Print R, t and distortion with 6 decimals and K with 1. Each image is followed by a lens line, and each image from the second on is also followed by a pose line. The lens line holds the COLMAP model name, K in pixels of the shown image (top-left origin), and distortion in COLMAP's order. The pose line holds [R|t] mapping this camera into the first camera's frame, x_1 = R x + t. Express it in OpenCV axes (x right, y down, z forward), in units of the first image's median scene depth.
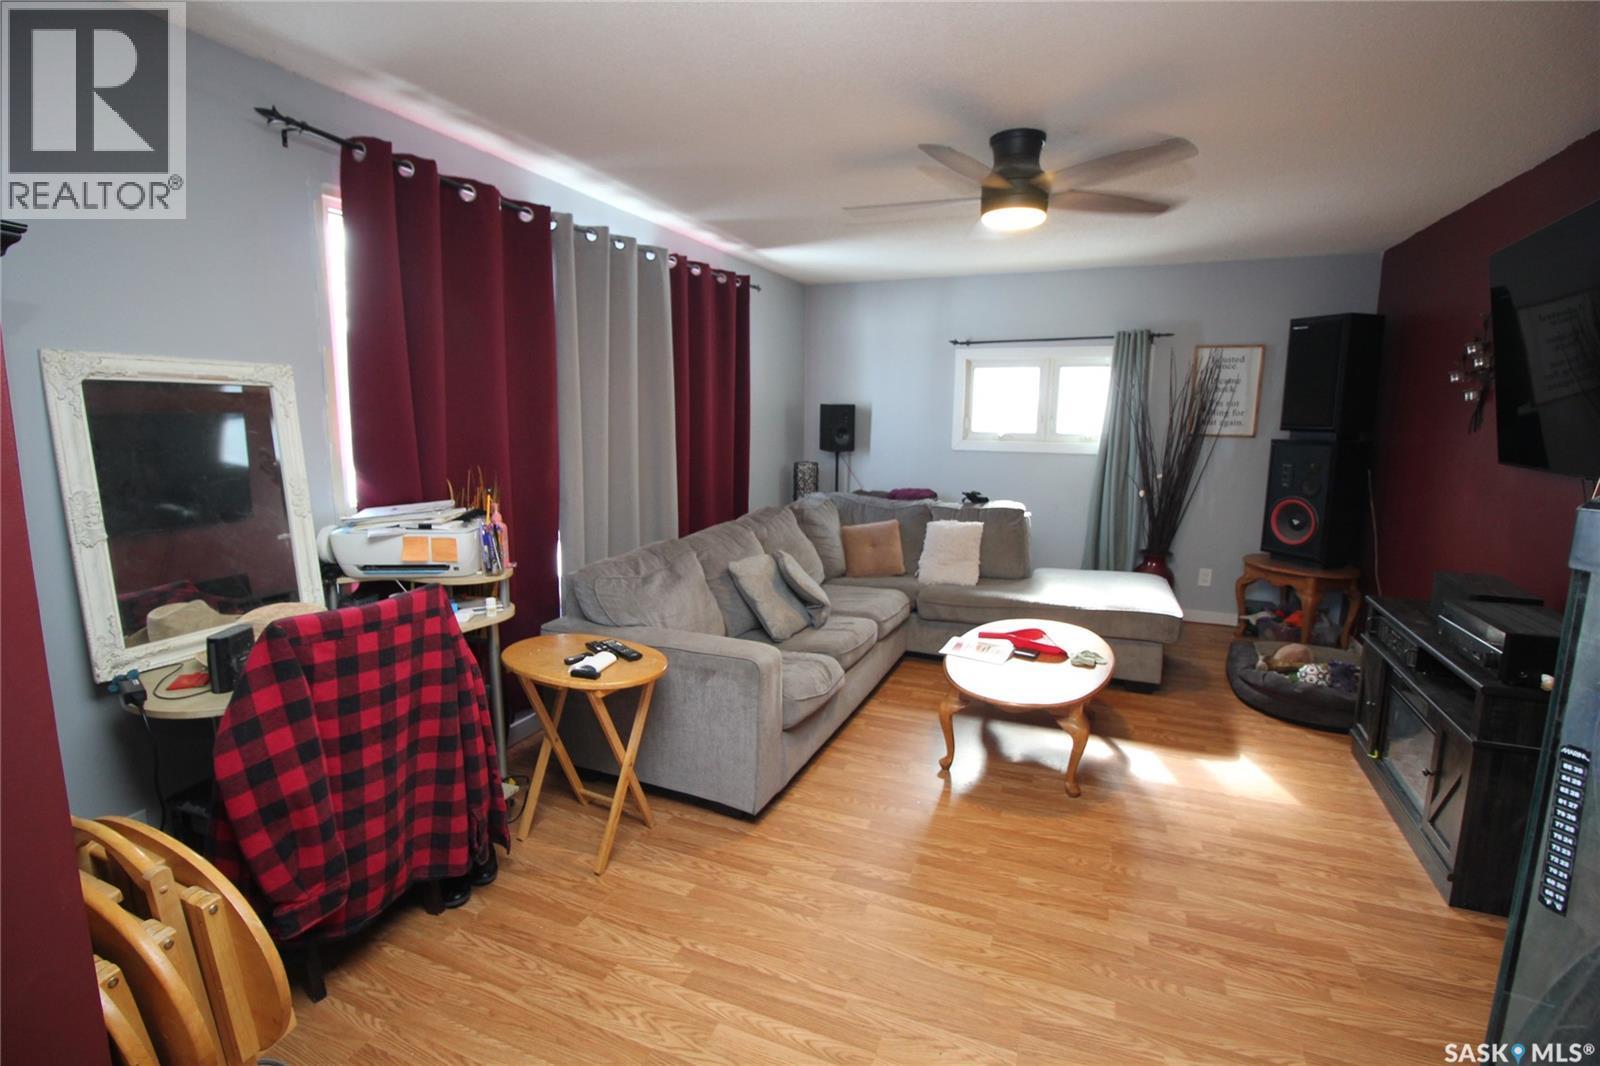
lens RADIAL K [[737.9, 0, 795.2], [0, 737.9, 516.7], [0, 0, 1]] dist [0.001092, -0.013734]
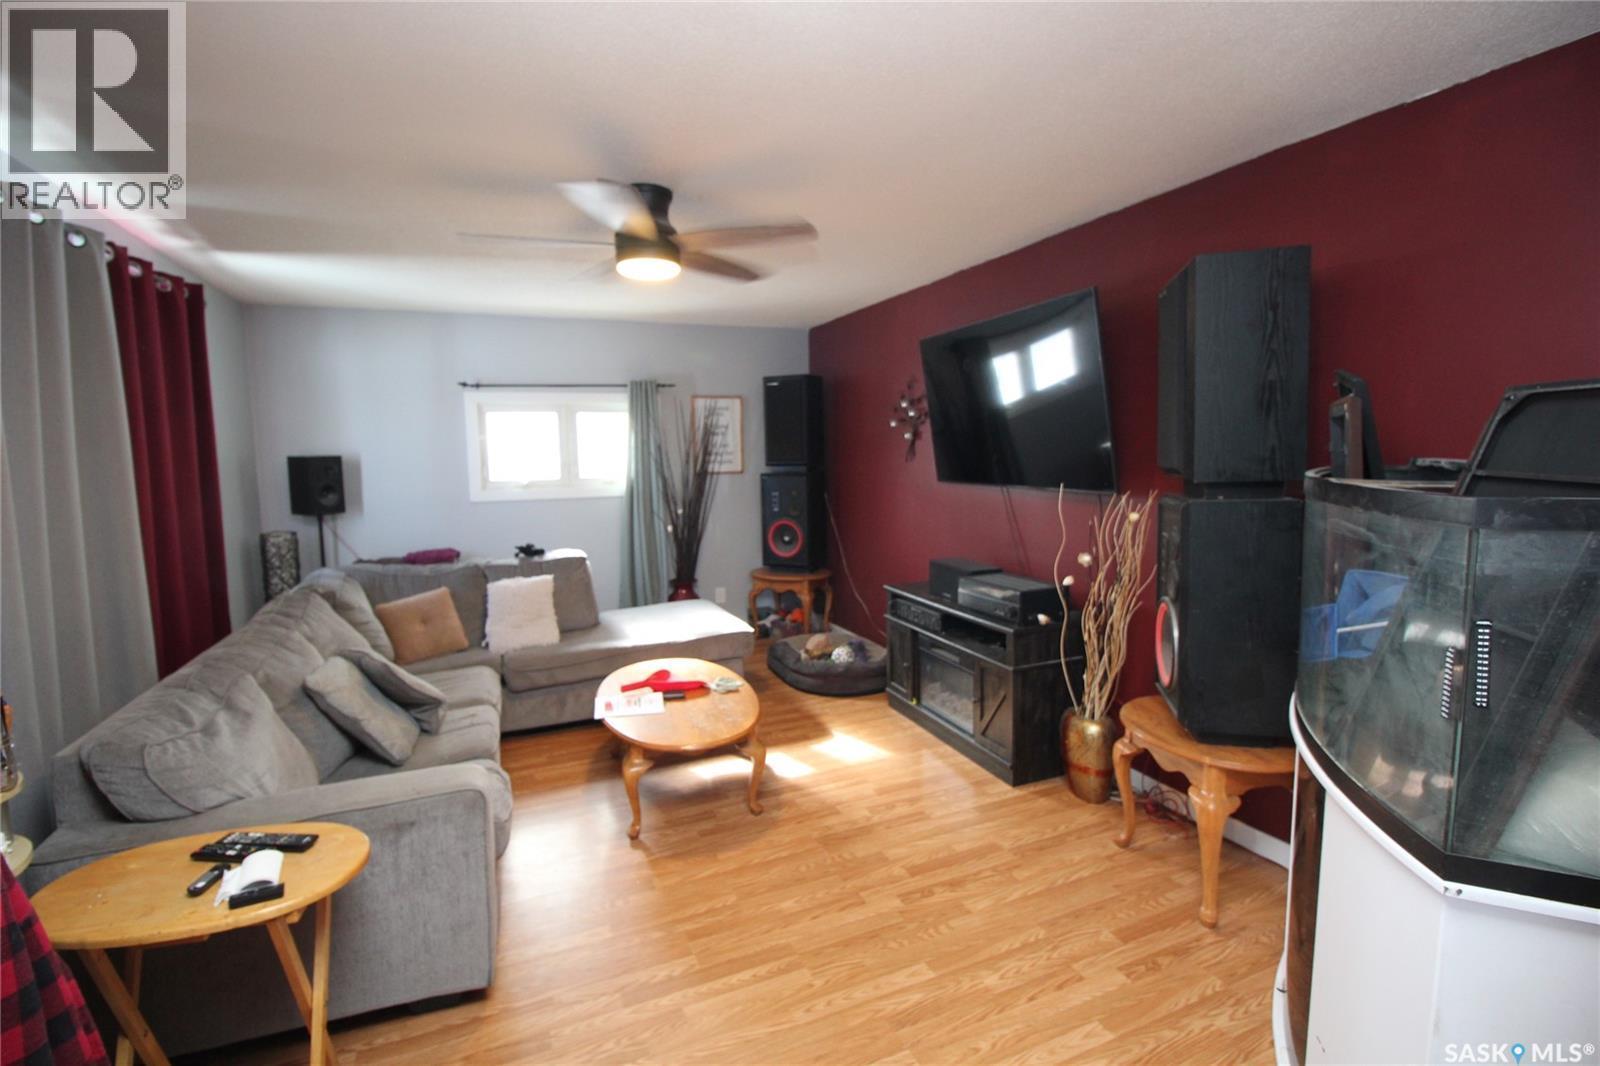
lens RADIAL K [[737.9, 0, 795.2], [0, 737.9, 516.7], [0, 0, 1]] dist [0.001092, -0.013734]
pose [[0.701821, -0.088769, 0.706801, -0.226993], [0.129720, 0.991541, -0.004276, -0.026614], [-0.700443, 0.094688, 0.707400, 0.126999]]
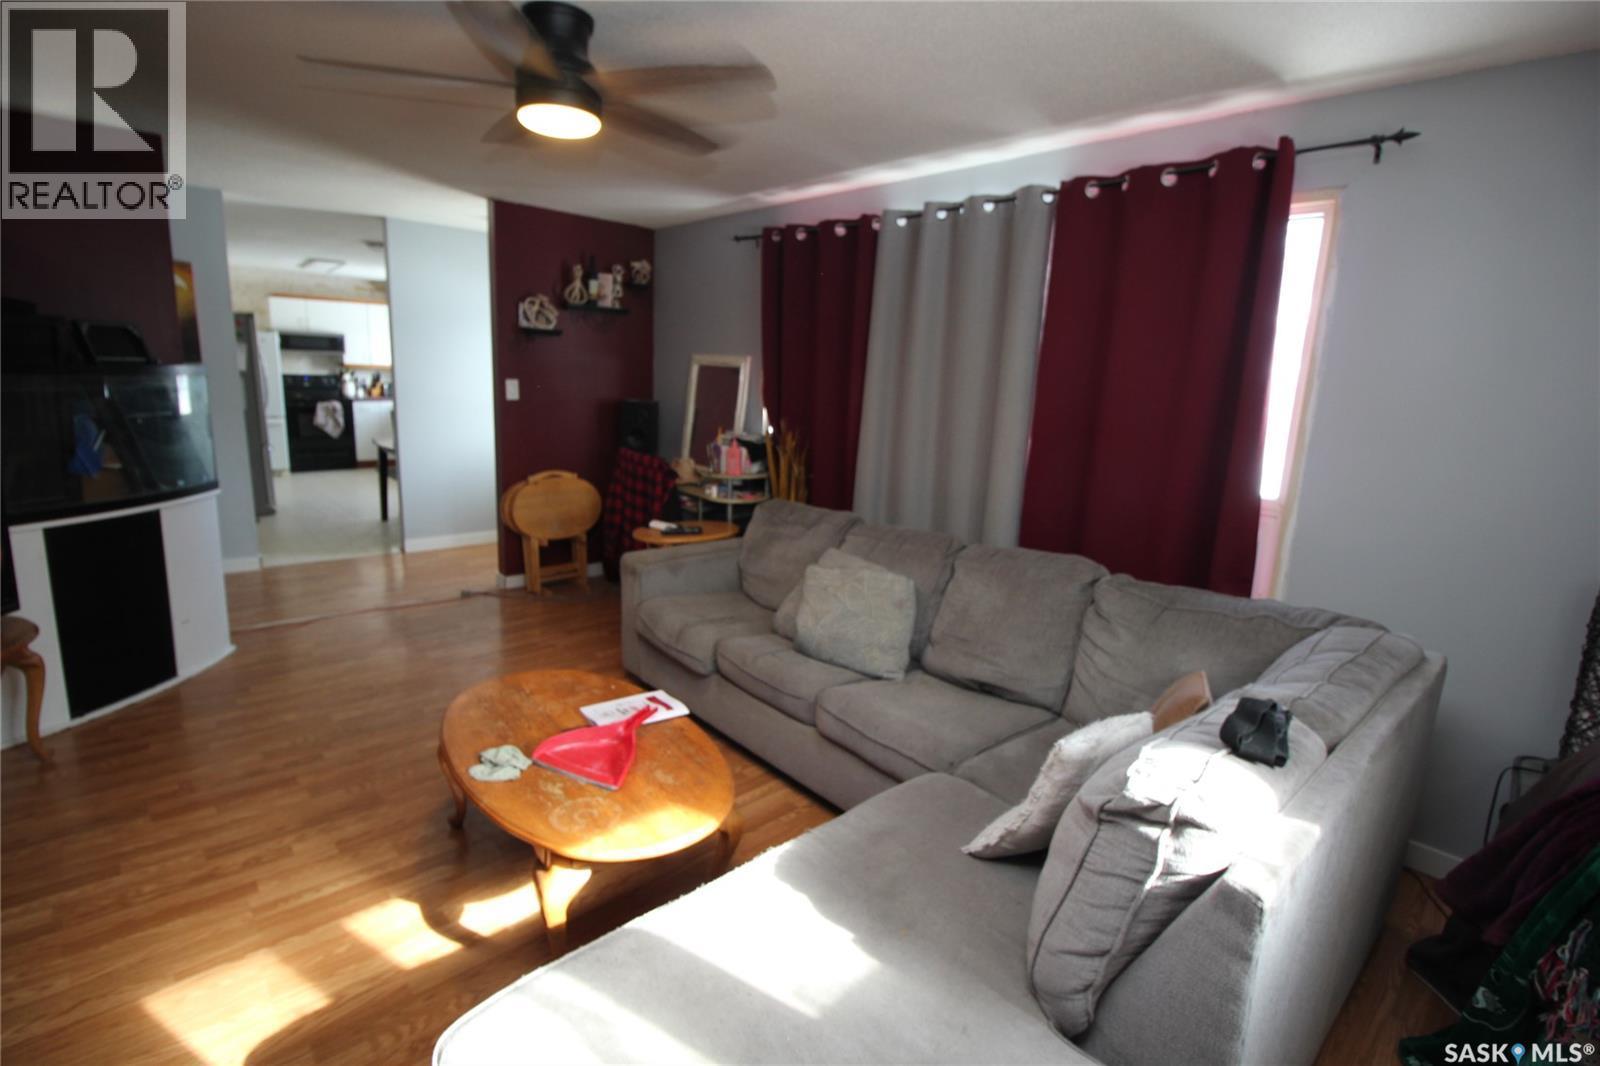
lens RADIAL K [[737.9, 0, 795.2], [0, 737.9, 516.7], [0, 0, 1]] dist [0.001092, -0.013734]
pose [[-0.415140, 0.145796, -0.897999, 0.696331], [-0.181284, 0.954023, 0.238699, -0.172863], [0.891513, 0.261886, -0.369623, 1.183379]]
